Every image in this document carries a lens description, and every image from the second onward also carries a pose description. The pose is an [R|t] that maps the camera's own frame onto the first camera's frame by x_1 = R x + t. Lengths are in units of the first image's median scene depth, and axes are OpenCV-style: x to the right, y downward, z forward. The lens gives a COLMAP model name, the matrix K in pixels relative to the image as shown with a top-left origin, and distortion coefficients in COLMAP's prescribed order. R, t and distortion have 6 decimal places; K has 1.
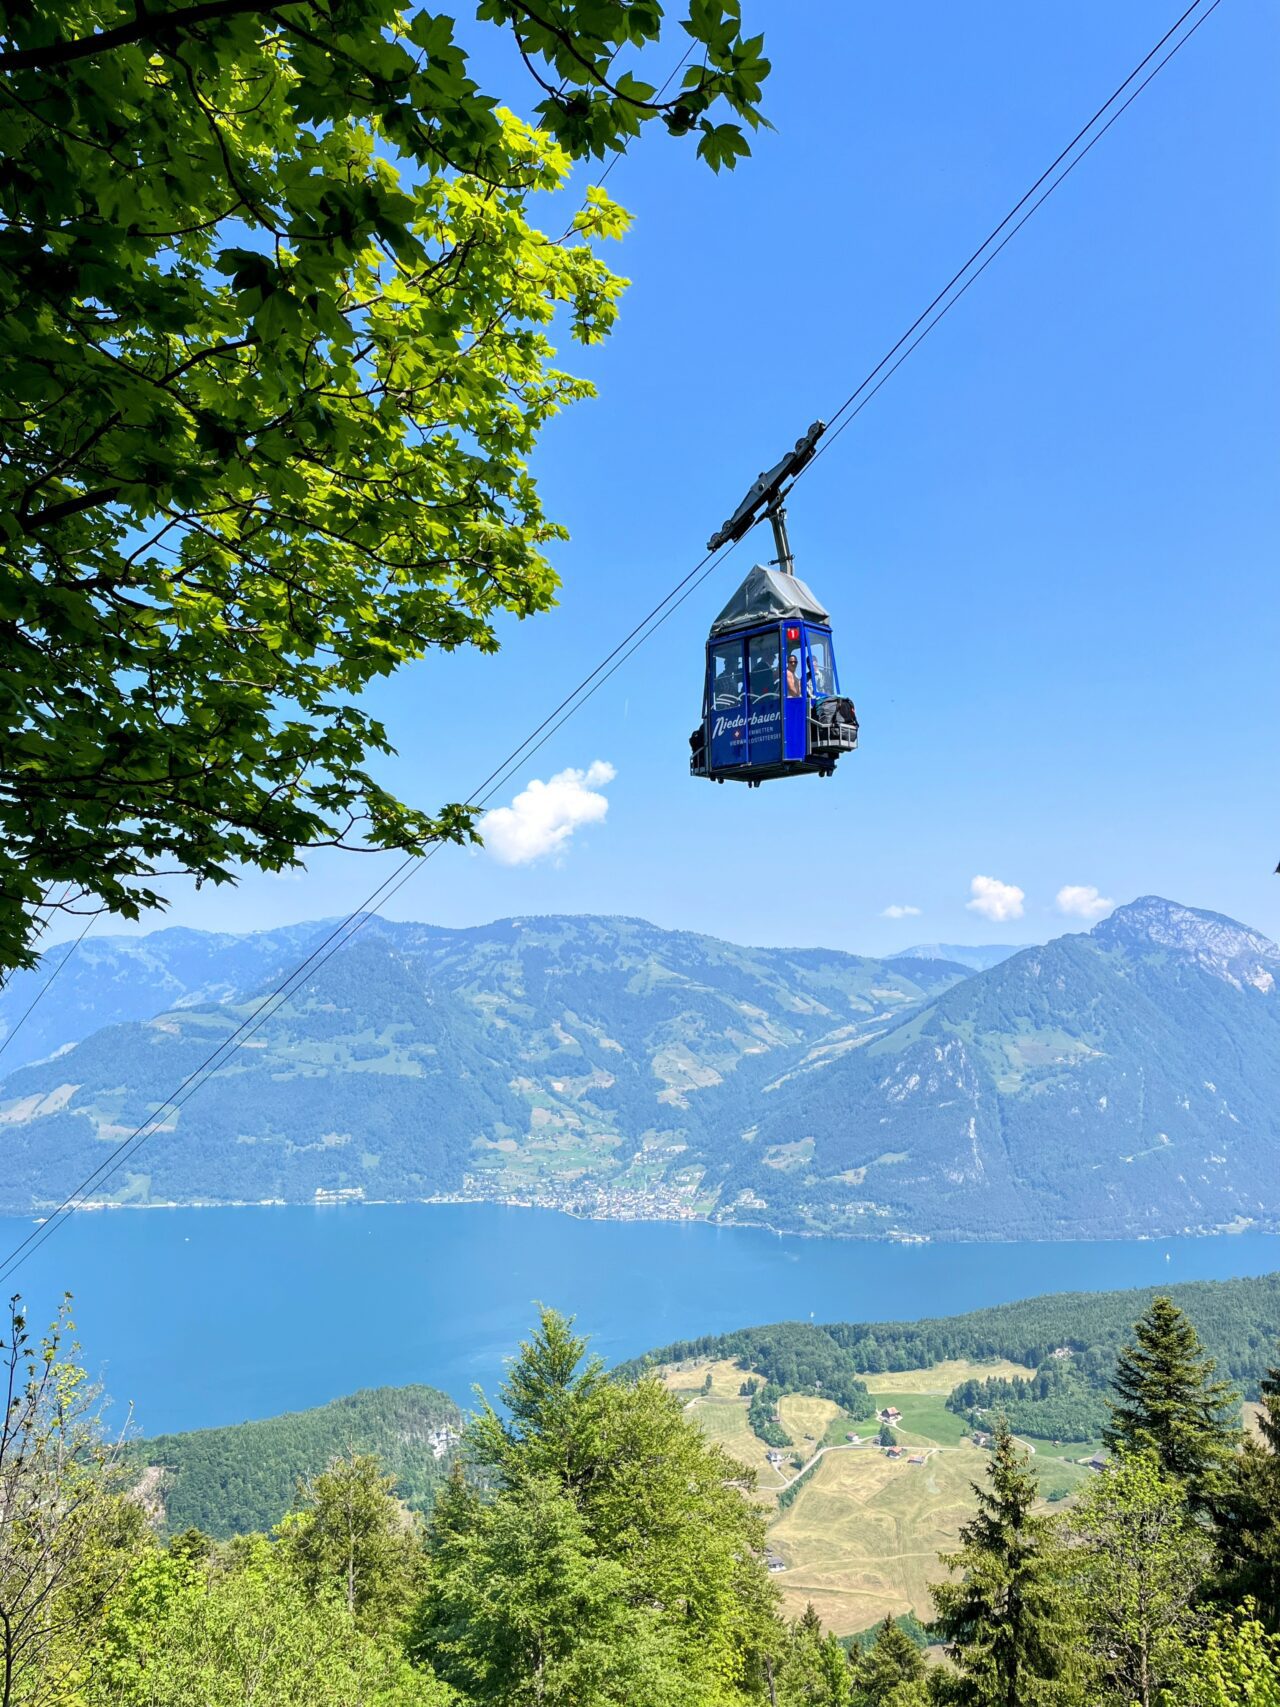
lens RADIAL K [[1285.1, 0, 656.5], [0, 1285.1, 856.6], [0, 0, 1]] dist [0.051147, -0.067593]
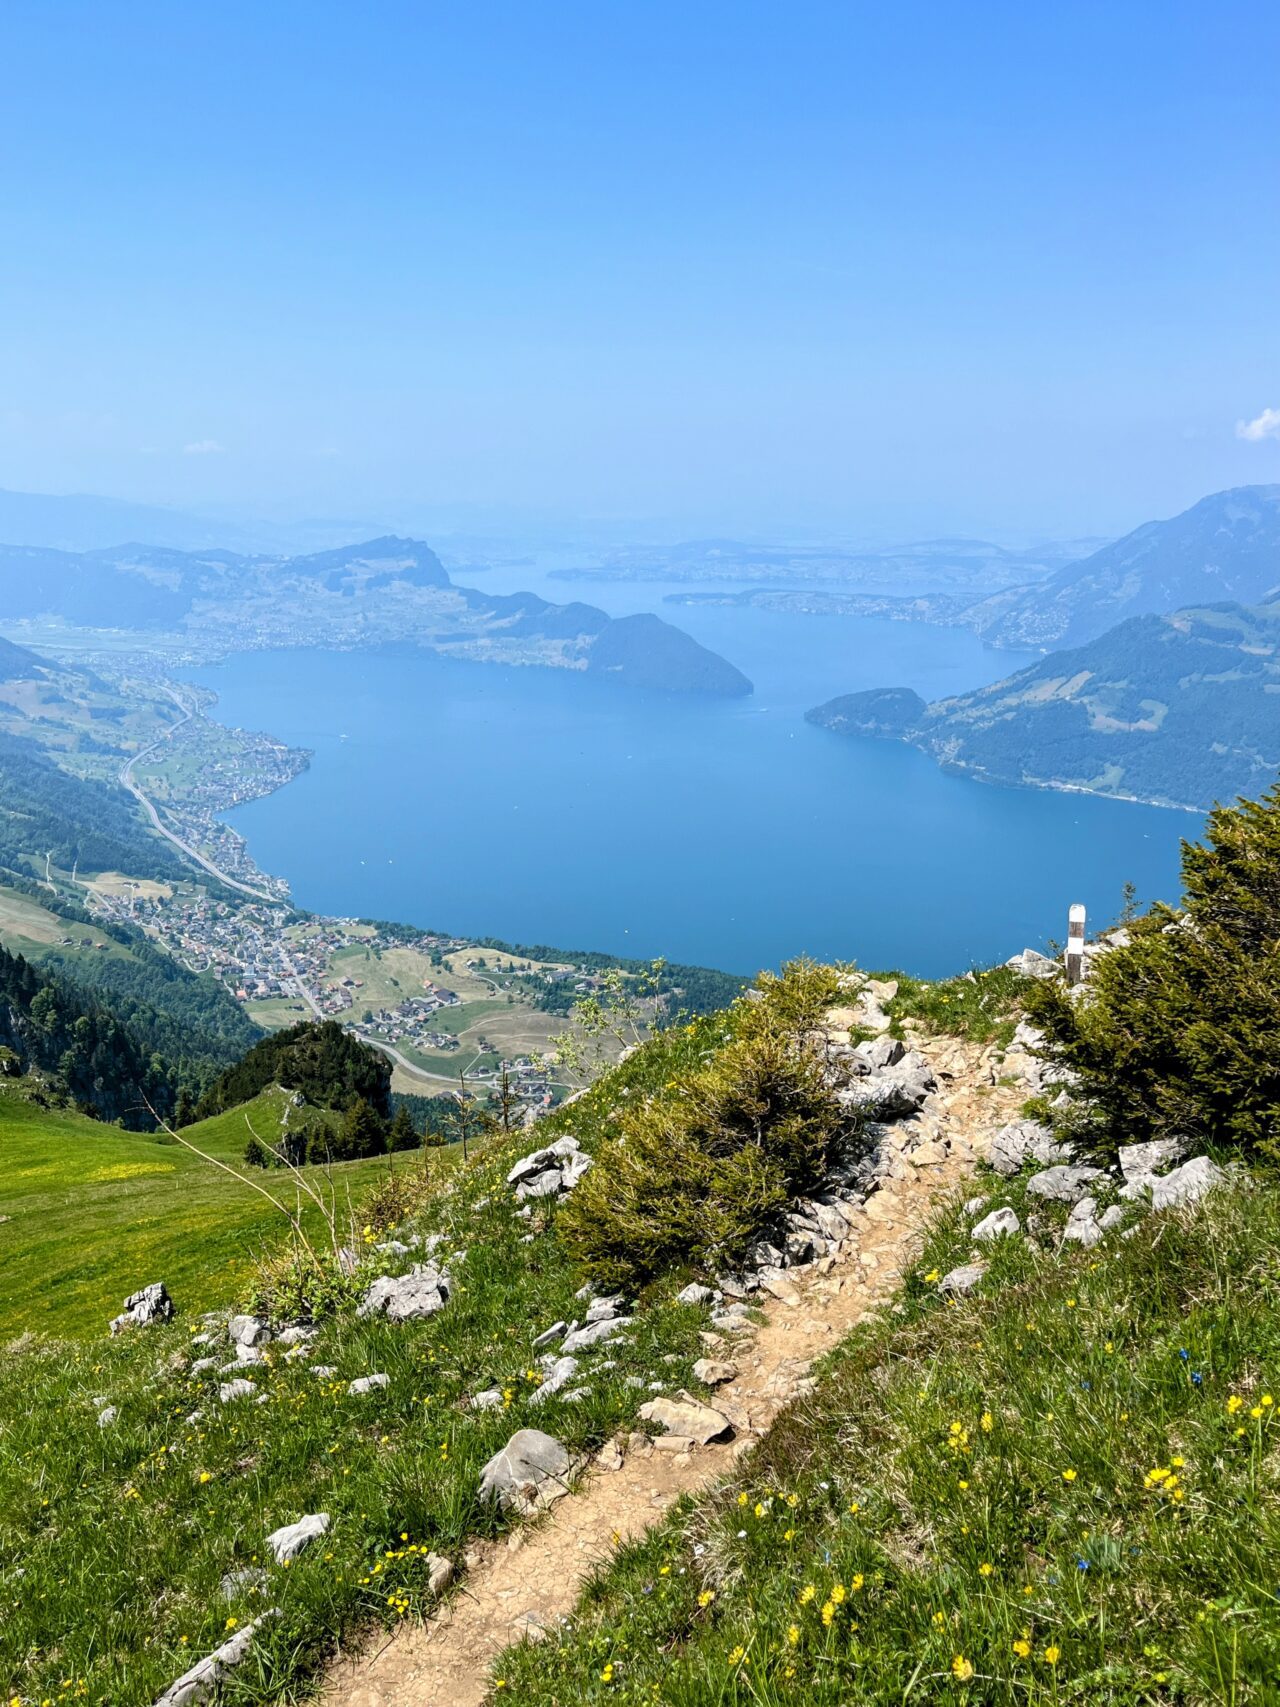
lens RADIAL K [[1456.9, 0, 626.7], [0, 1456.9, 854.8], [0, 0, 1]] dist [0.046337, -0.061820]
pose [[0.636605, 0.199220, -0.745014, 0.247828], [0.062007, 0.949707, 0.306939, -0.079726], [0.768693, -0.241595, 0.592235, -0.056576]]
